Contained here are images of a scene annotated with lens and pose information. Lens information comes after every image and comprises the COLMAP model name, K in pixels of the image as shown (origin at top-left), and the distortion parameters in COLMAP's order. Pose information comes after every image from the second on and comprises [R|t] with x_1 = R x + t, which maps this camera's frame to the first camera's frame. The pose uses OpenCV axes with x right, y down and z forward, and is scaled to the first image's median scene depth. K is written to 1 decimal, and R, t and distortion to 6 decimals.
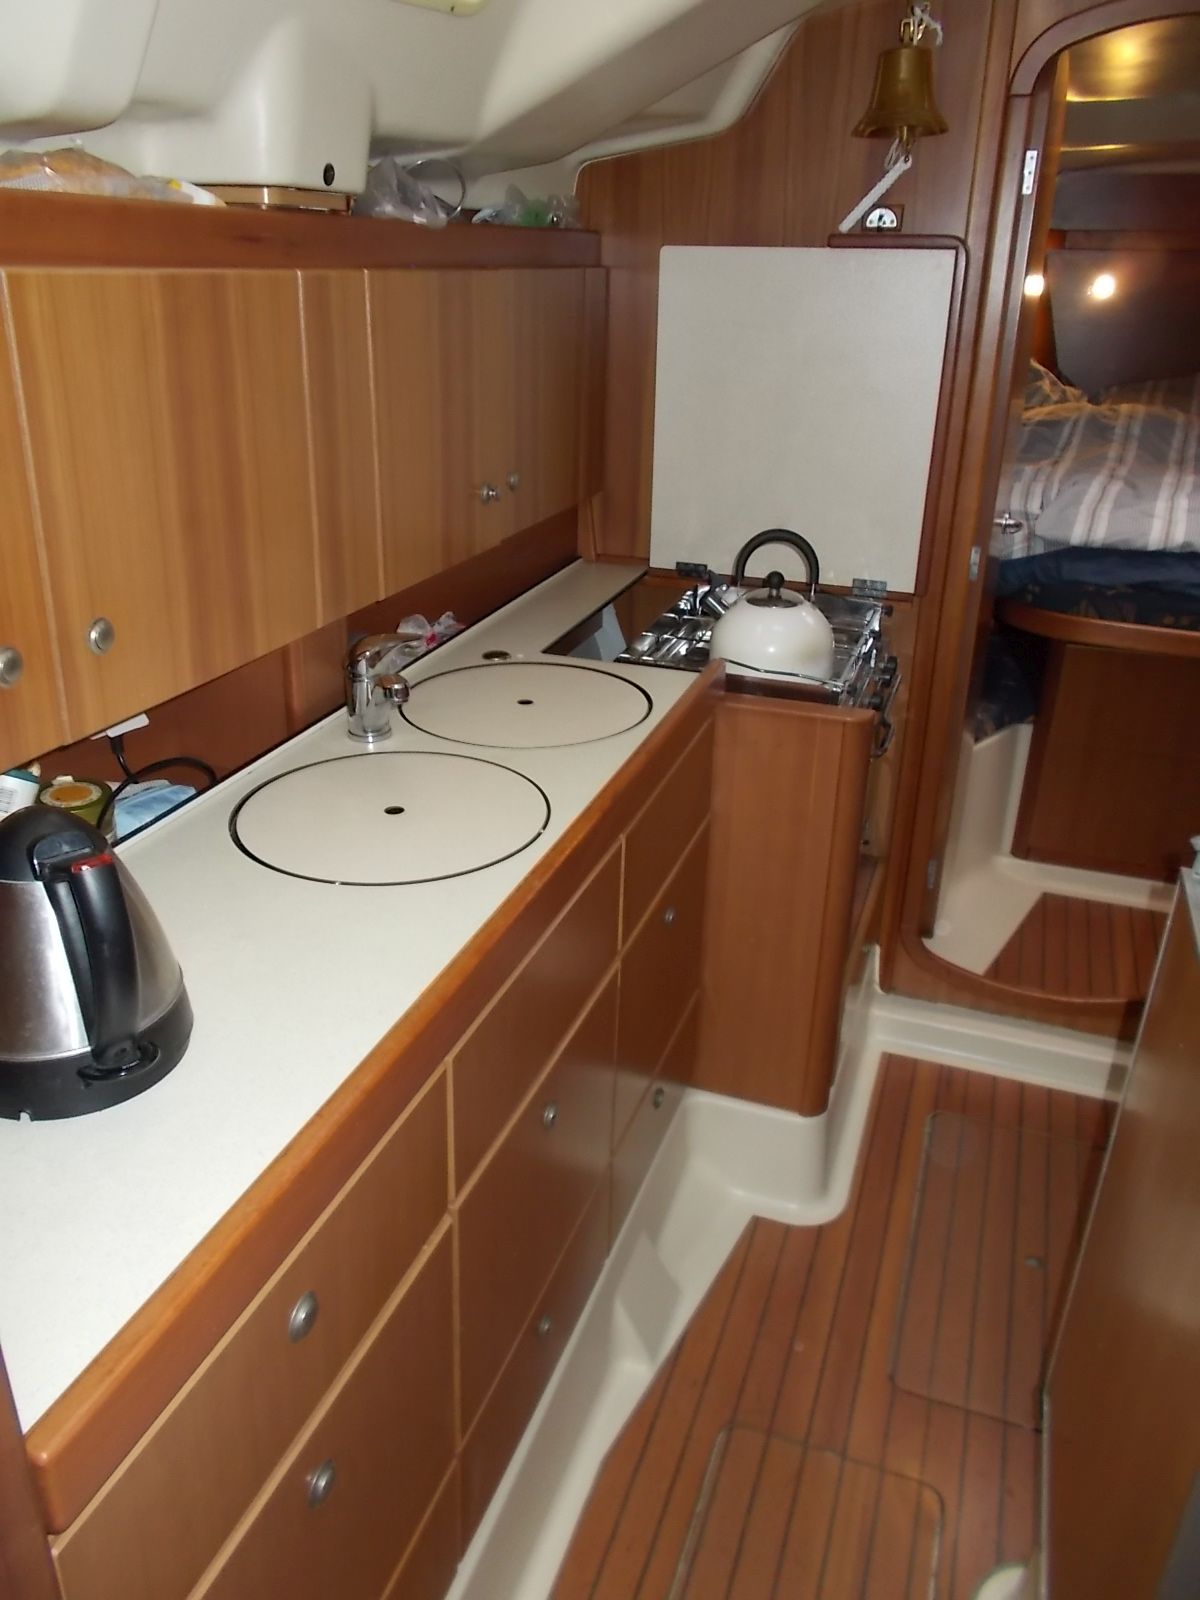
lens RADIAL K [[1193.9, 0, 600.4], [0, 1193.9, 777.7], [0, 0, 1]] dist [0.016080, -0.046680]
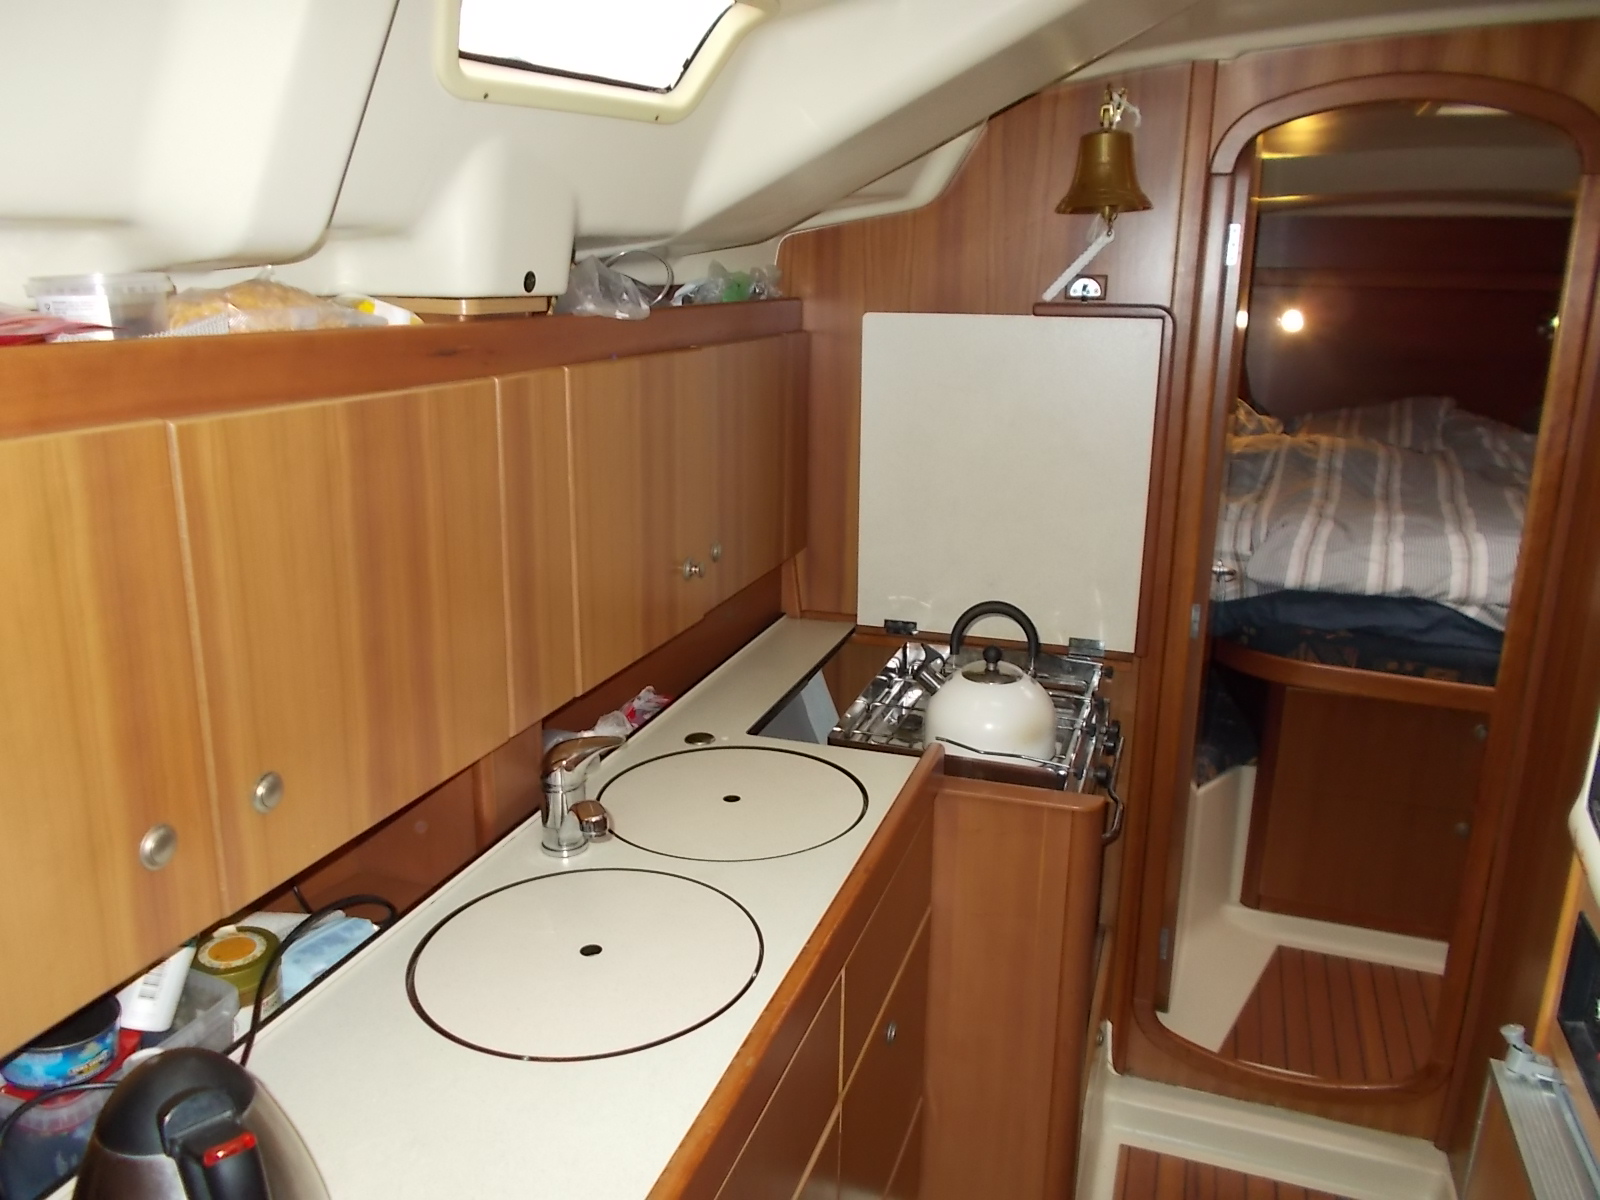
lens RADIAL K [[1186.5, 0, 796.0], [0, 1186.5, 598.2], [0, 0, 1]] dist [-0.008211, -0.011788]
pose [[0.999910, -0.013295, 0.001607, -0.011067], [0.013390, 0.990960, -0.133486, -0.084505], [0.000183, 0.133495, 0.991049, 0.056637]]
